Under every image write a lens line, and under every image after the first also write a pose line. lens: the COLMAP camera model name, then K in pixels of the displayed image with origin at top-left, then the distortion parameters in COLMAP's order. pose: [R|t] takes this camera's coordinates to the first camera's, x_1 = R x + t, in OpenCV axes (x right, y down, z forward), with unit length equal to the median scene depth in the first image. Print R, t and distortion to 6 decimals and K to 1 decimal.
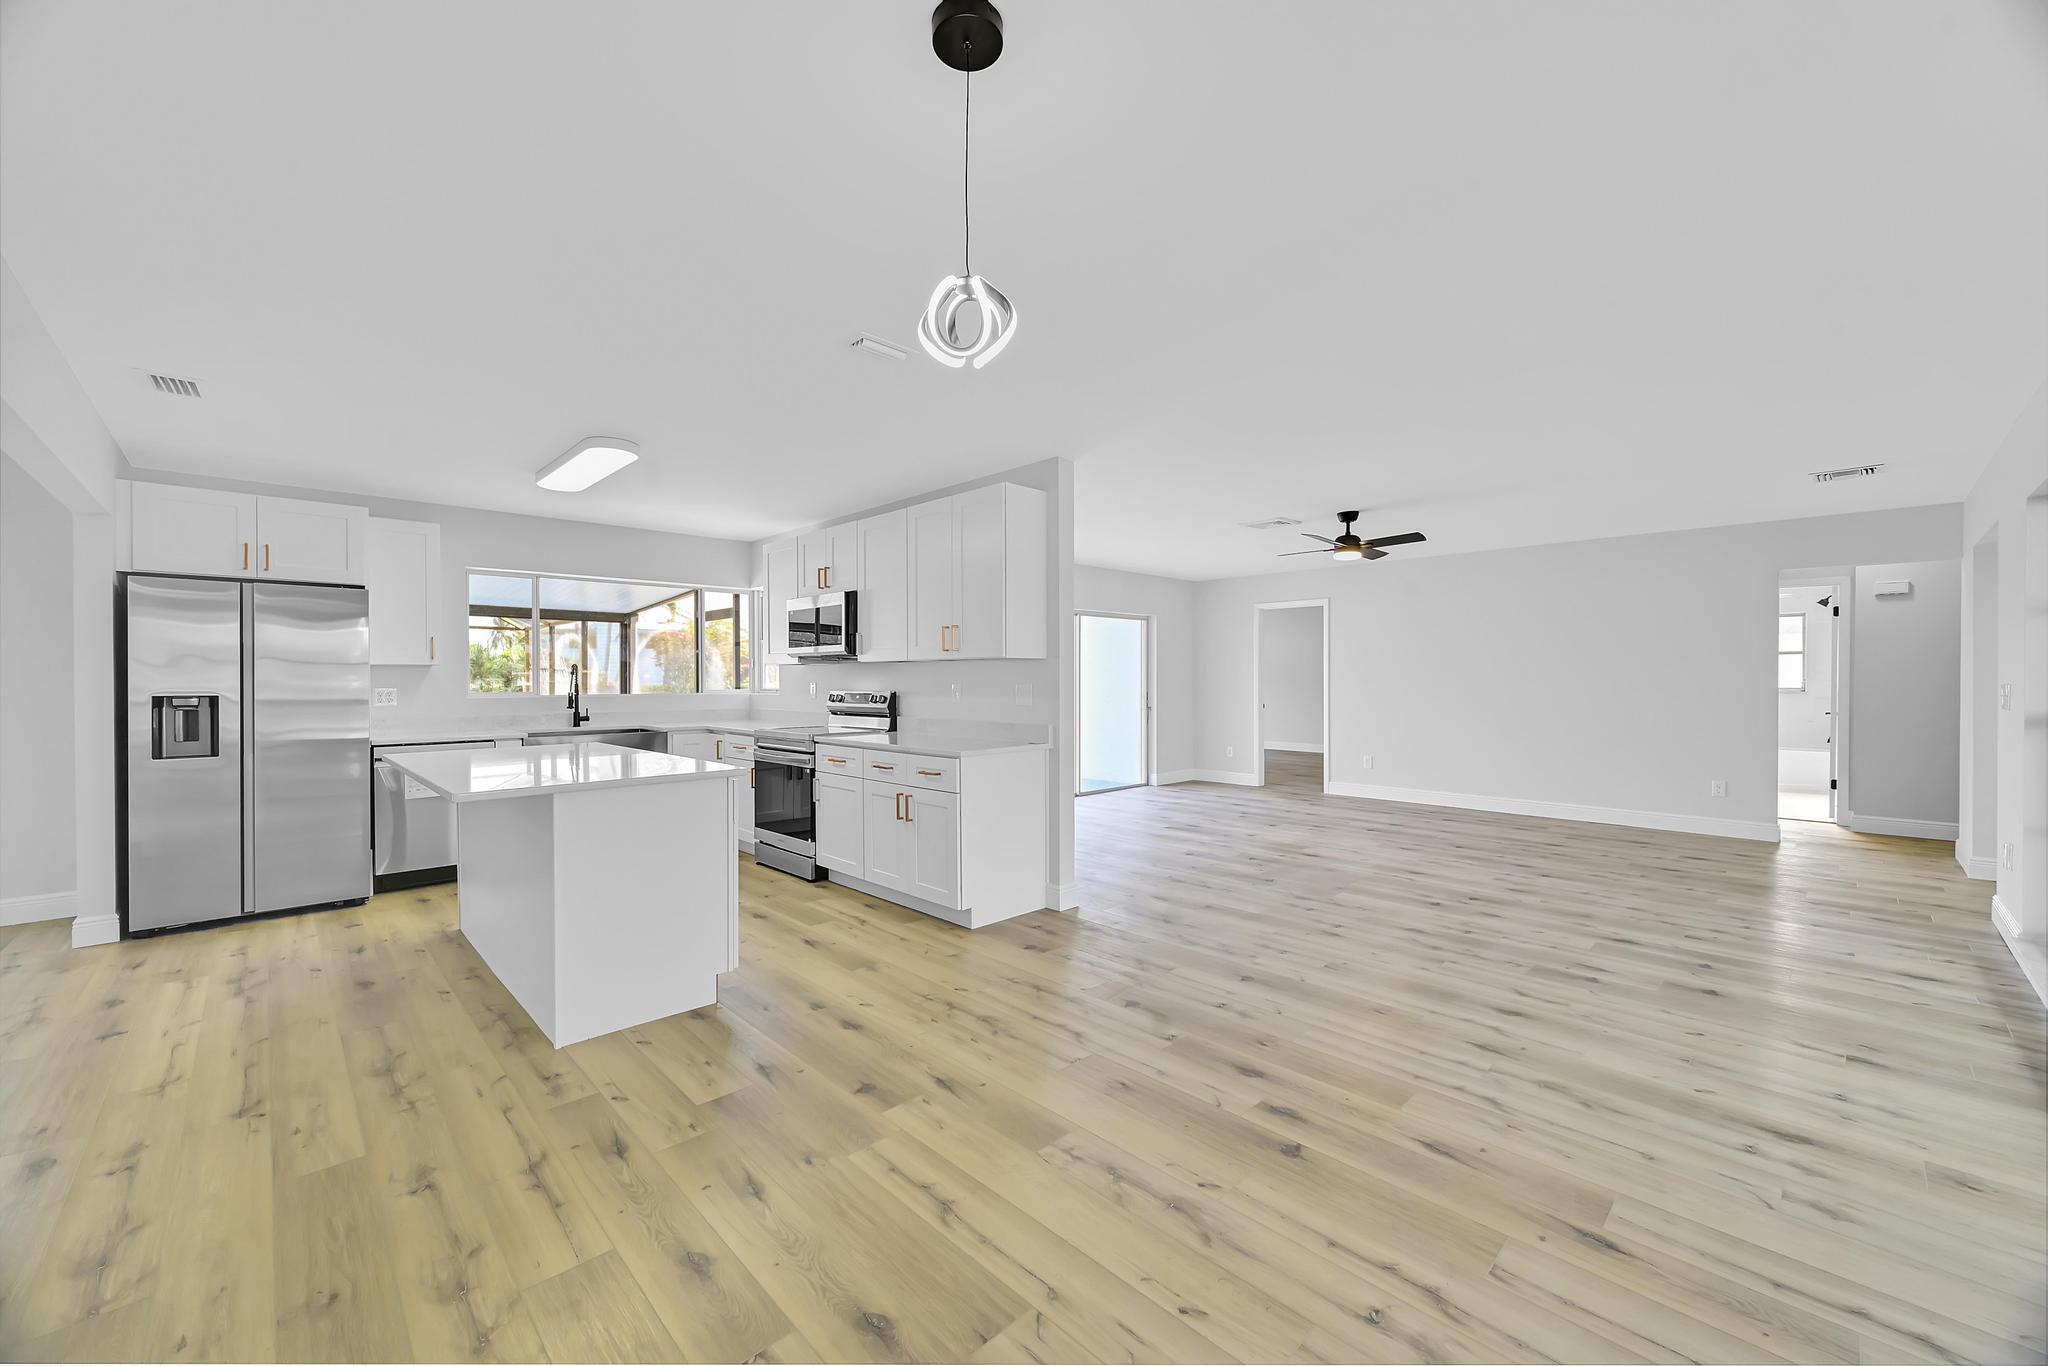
lens RADIAL K [[801.7, 0, 1016.9], [0, 801.7, 688.0], [0, 0, 1]] dist [-0.001762, 0.000342]
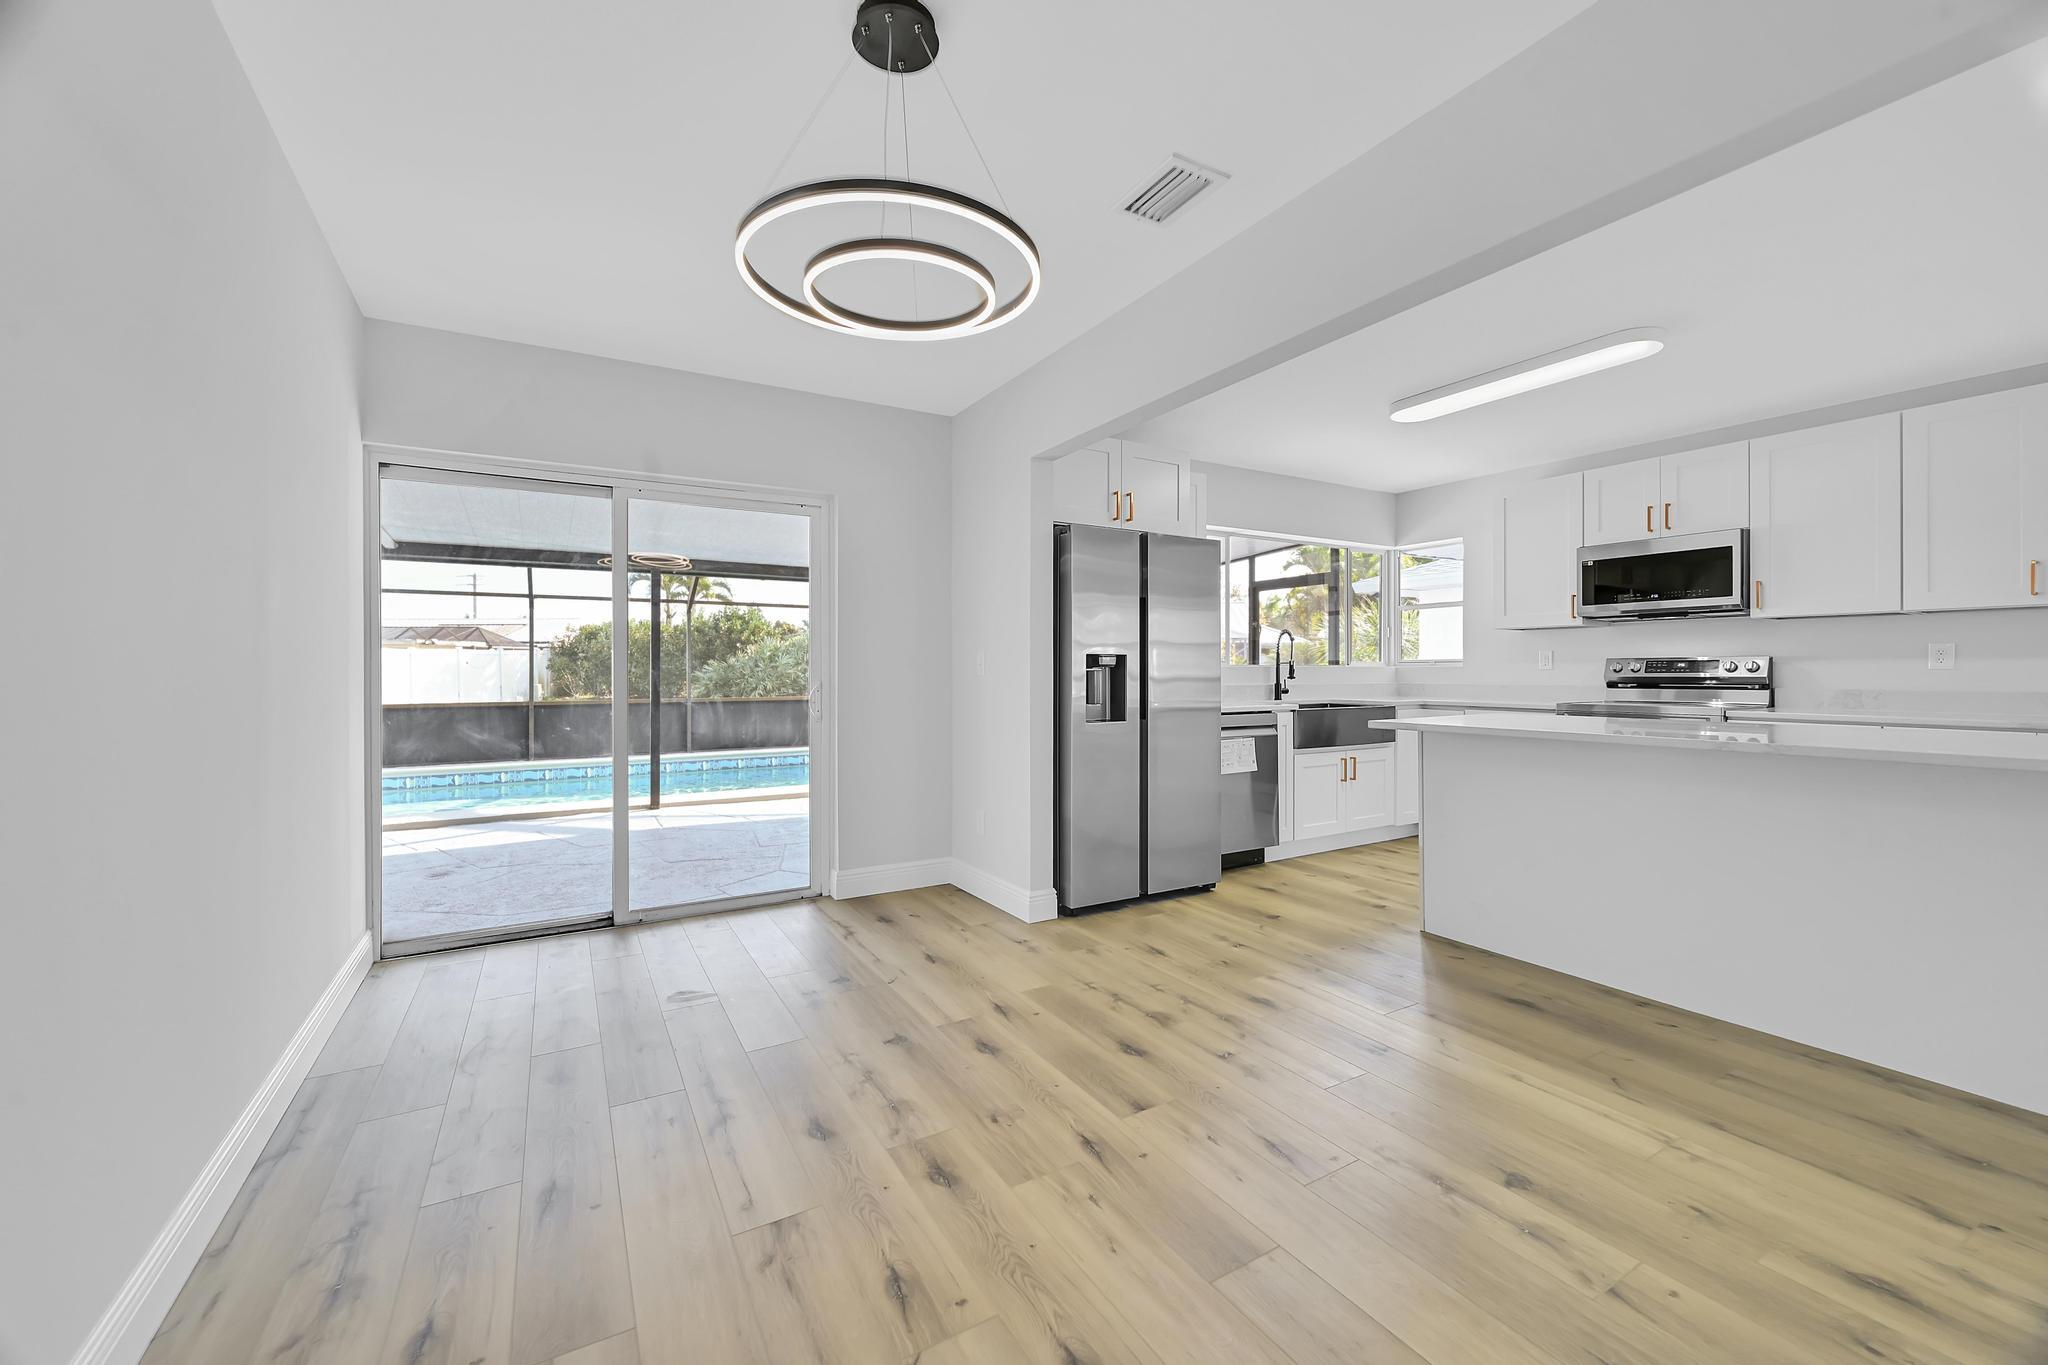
lens RADIAL K [[801.7, 0, 1017.9], [0, 801.7, 675.0], [0, 0, 1]] dist [-0.001762, 0.000342]
pose [[0.971947, 0.001964, -0.235192, -0.866540], [-0.002751, 0.999992, -0.003018, 0.033791], [0.235184, 0.003580, 0.971944, 0.073777]]
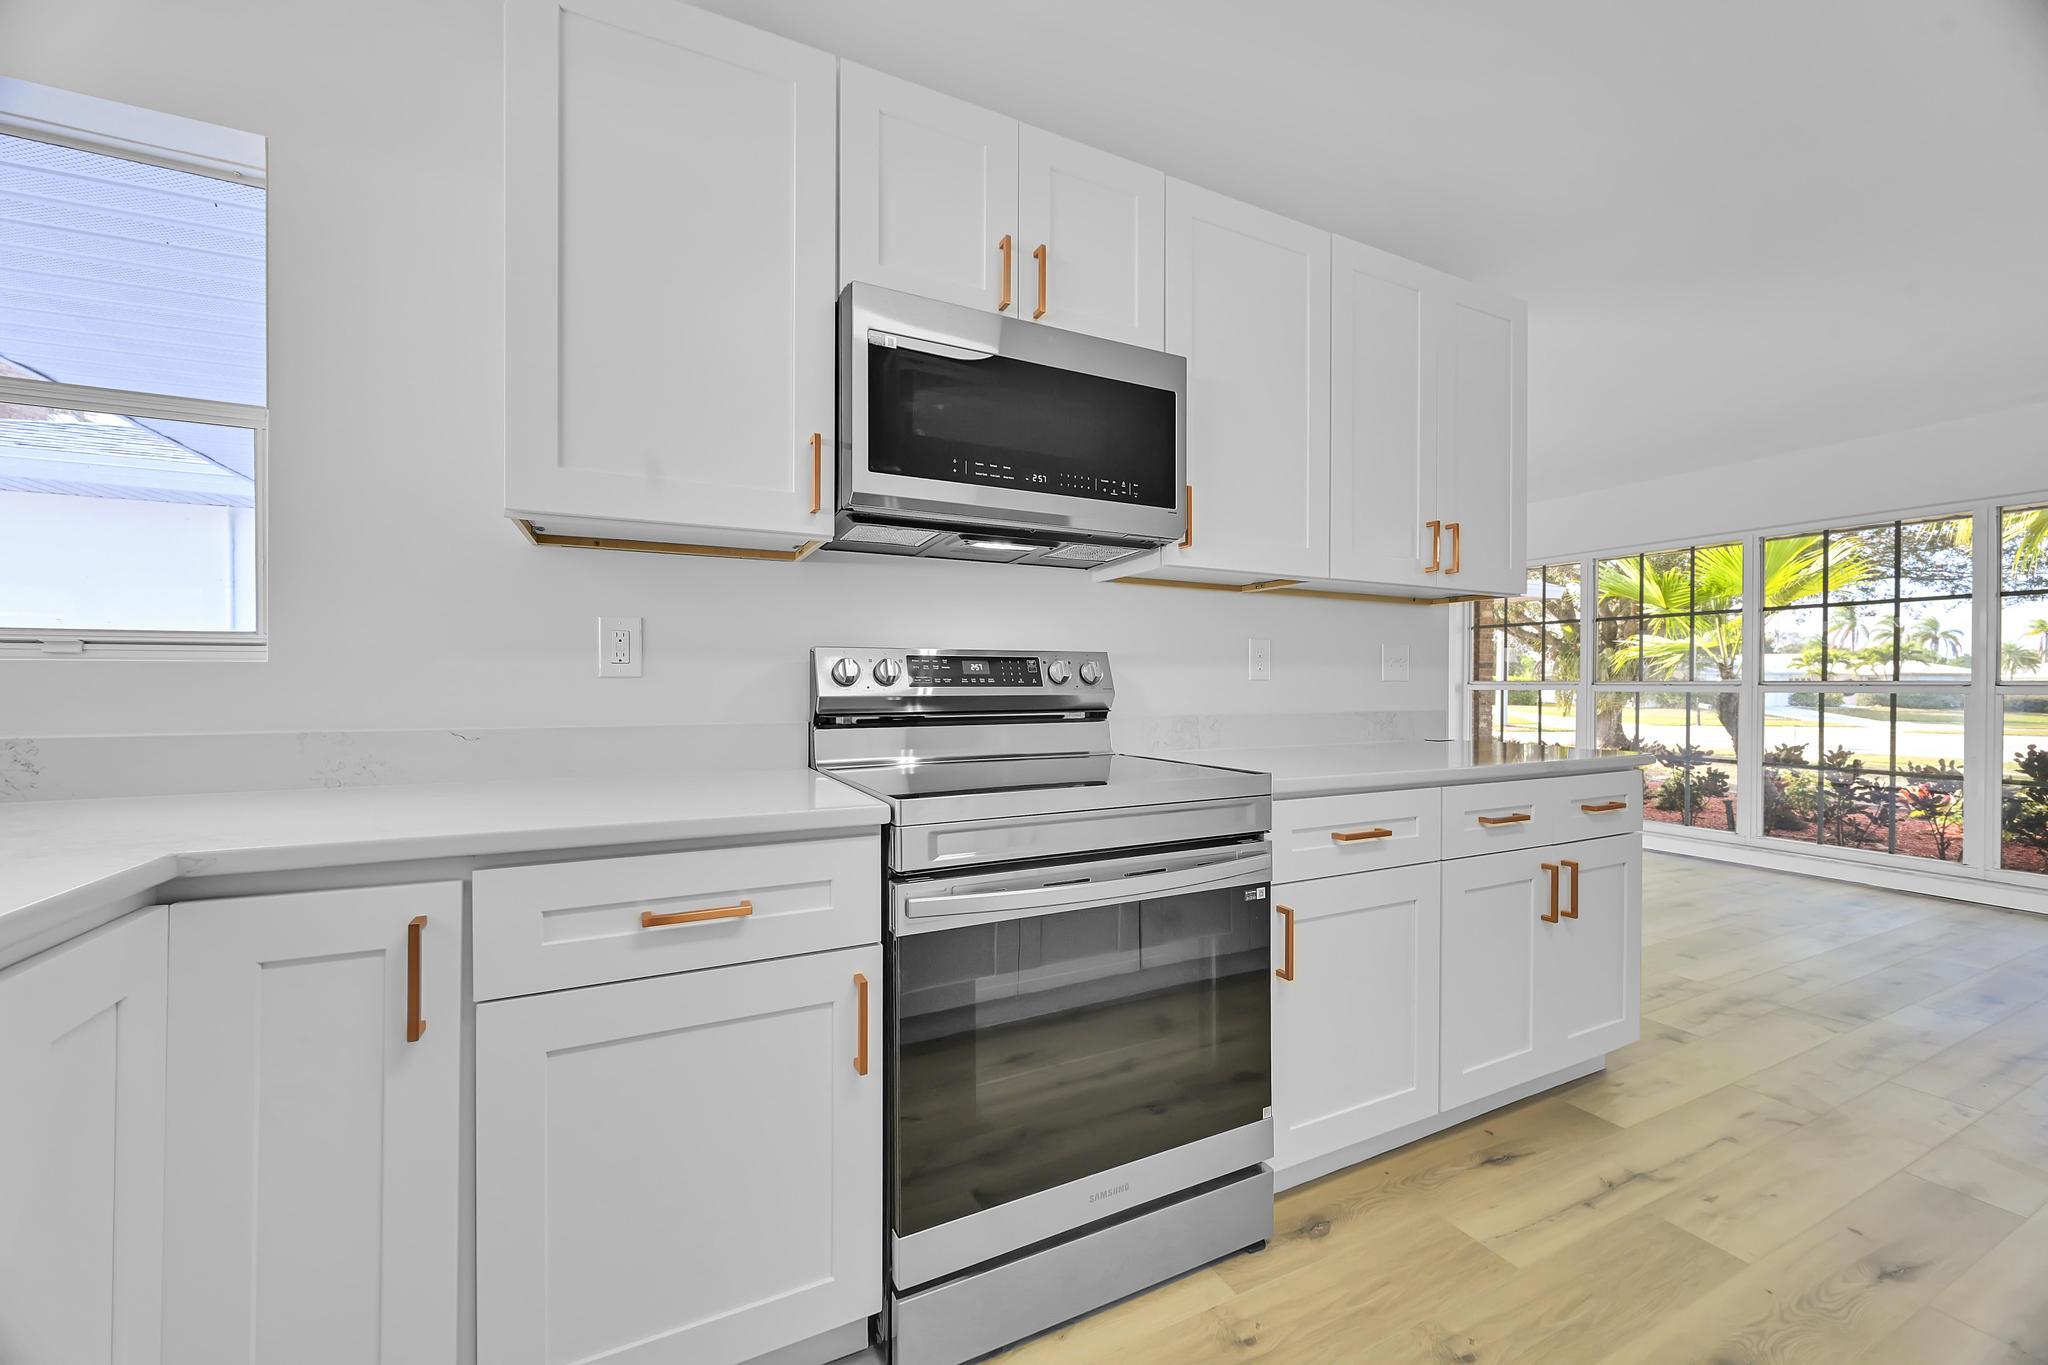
lens RADIAL K [[801.7, 0, 1021.4], [0, 801.7, 690.8], [0, 0, 1]] dist [-0.001762, 0.000342]
pose [[0.294872, -0.002149, 0.955534, -0.678831], [0.012191, 0.999925, -0.001513, 0.028804], [-0.955459, 0.012095, 0.294876, 1.158738]]
